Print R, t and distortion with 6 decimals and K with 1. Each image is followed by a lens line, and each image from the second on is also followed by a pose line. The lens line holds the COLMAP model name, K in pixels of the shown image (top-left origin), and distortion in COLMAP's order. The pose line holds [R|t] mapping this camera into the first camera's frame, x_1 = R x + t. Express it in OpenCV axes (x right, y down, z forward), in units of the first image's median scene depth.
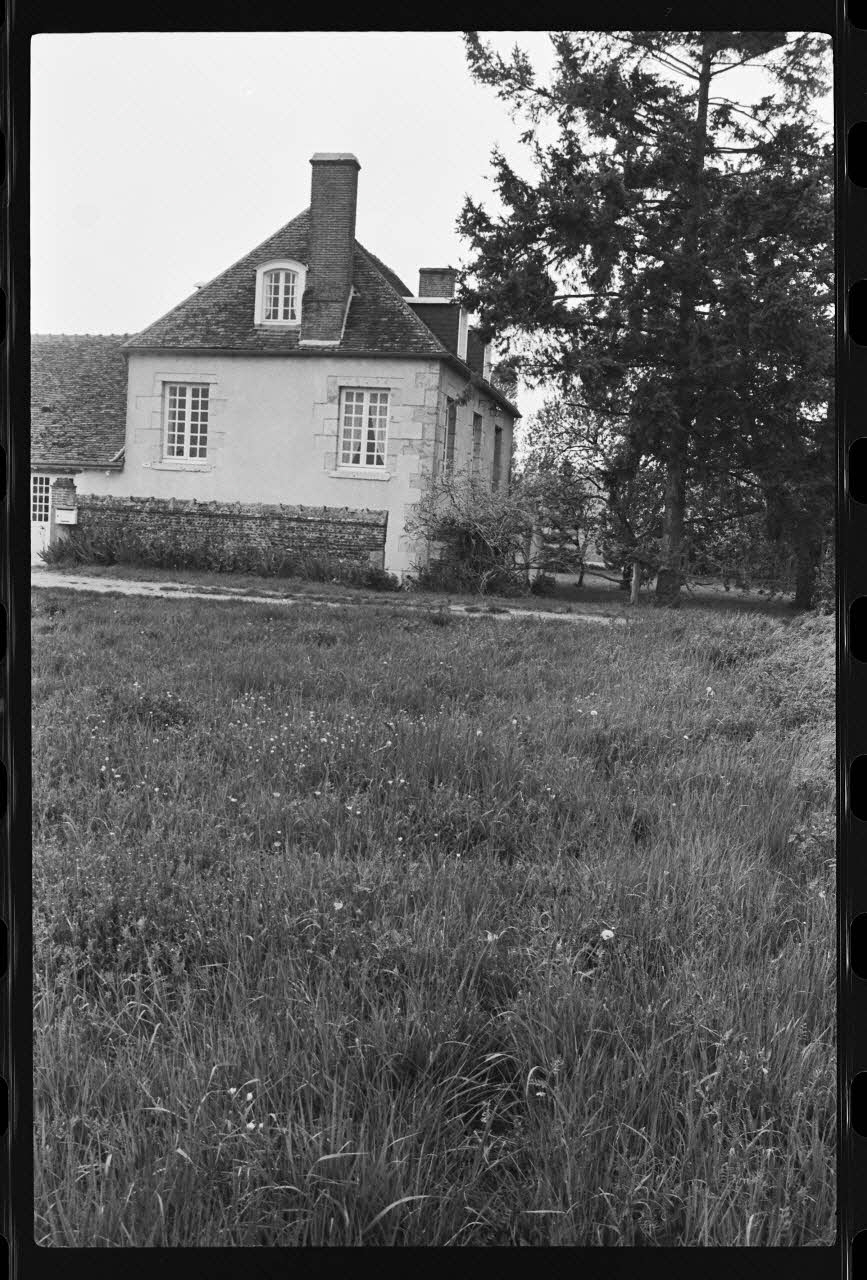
lens RADIAL K [[1145.0, 0, 430.5], [0, 1145.0, 639.4], [0, 0, 1]] dist [-0.047564, 0.029636]
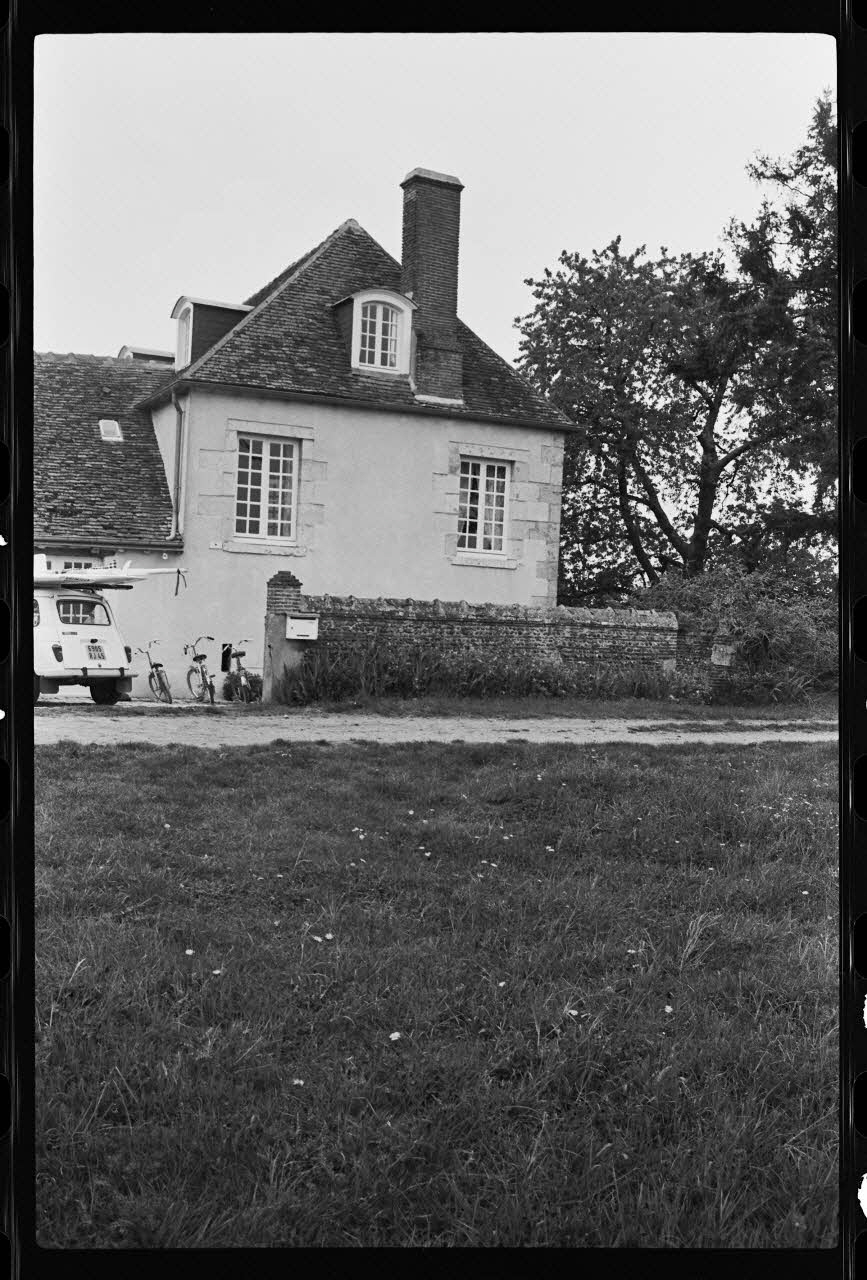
lens RADIAL K [[1145.0, 0, 432.0], [0, 1145.0, 636.0], [0, 0, 1]] dist [-0.047564, 0.029636]
pose [[0.796482, -0.036671, 0.603549, -0.593298], [0.063752, 0.997689, -0.023513, -0.072837], [-0.601292, 0.057206, 0.796979, 0.361103]]
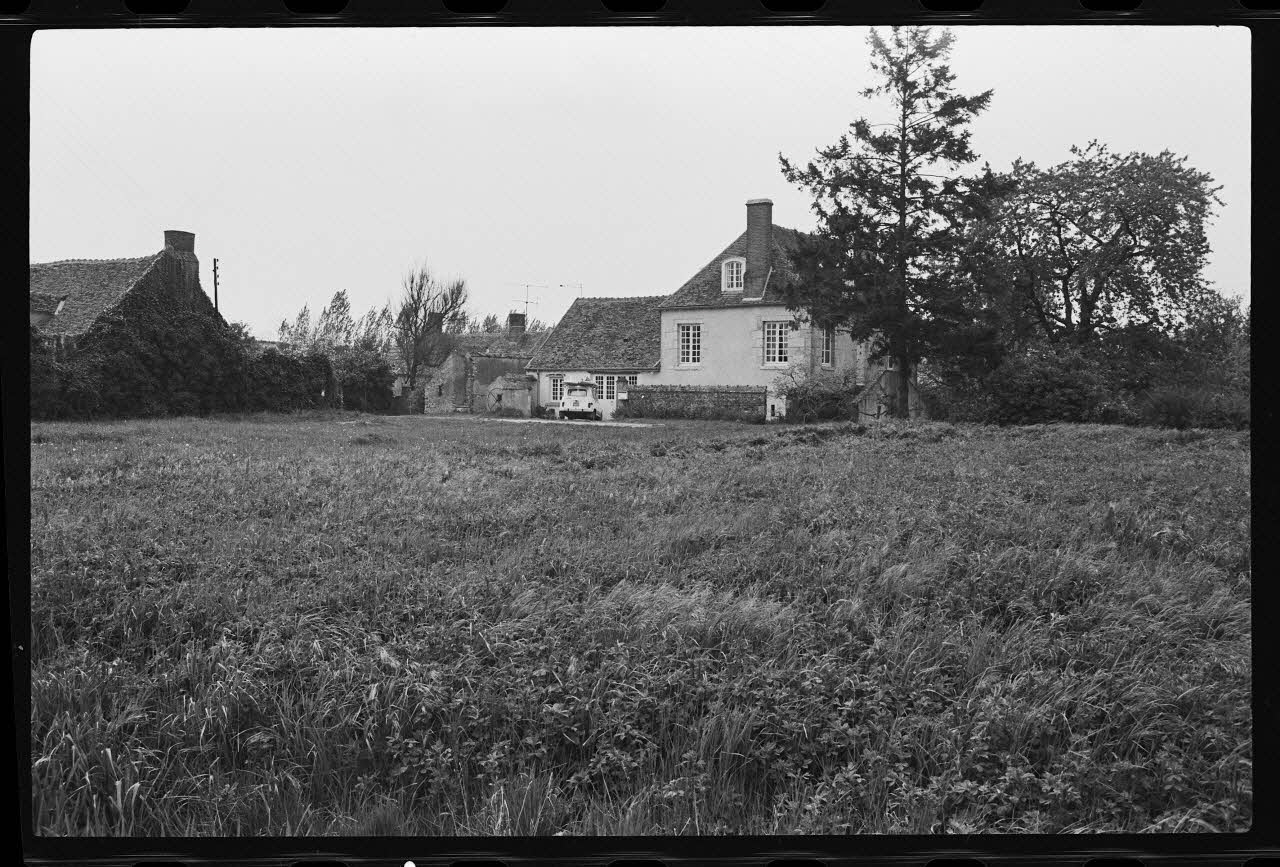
lens RADIAL K [[1145.0, 0, 642.0], [0, 1145.0, 433.1], [0, 0, 1]] dist [-0.047564, 0.029636]
pose [[0.922165, -0.032862, -0.385398, 0.454265], [0.004249, 0.997185, -0.074862, 0.102424], [0.386773, 0.067398, 0.919709, -0.796177]]
